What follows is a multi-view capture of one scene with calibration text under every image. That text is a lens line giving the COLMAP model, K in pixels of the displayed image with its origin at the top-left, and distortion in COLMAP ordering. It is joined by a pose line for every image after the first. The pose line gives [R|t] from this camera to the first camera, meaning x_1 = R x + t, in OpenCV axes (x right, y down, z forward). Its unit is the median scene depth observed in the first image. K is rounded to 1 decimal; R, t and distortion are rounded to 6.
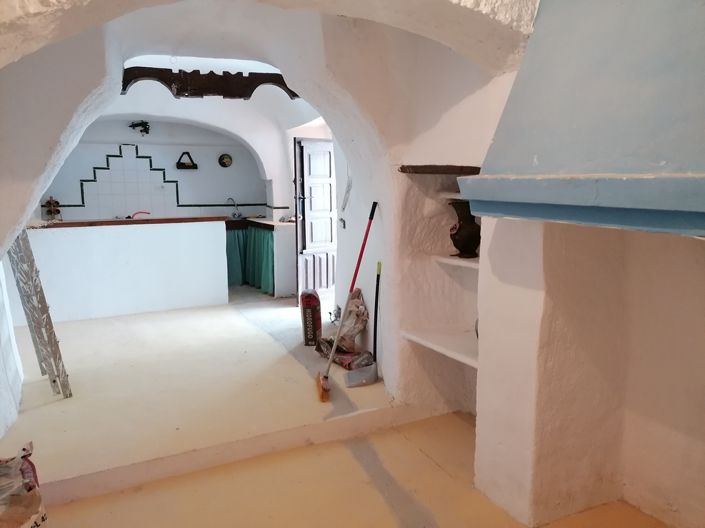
lens RADIAL K [[537.8, 0, 352.4], [0, 537.8, 266.6], [0, 0, 1]] dist [0.070617, -0.036547]
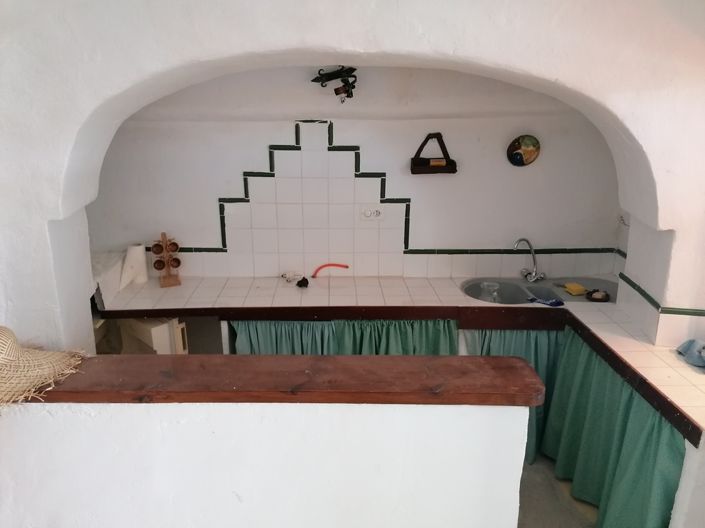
lens RADIAL K [[537.8, 0, 349.6], [0, 537.8, 263.3], [0, 0, 1]] dist [0.070617, -0.036547]
pose [[0.893295, 0.121392, -0.432768, -0.174215], [-0.074336, 0.989480, 0.124112, -0.163893], [0.443281, -0.078699, 0.892921, 0.598143]]
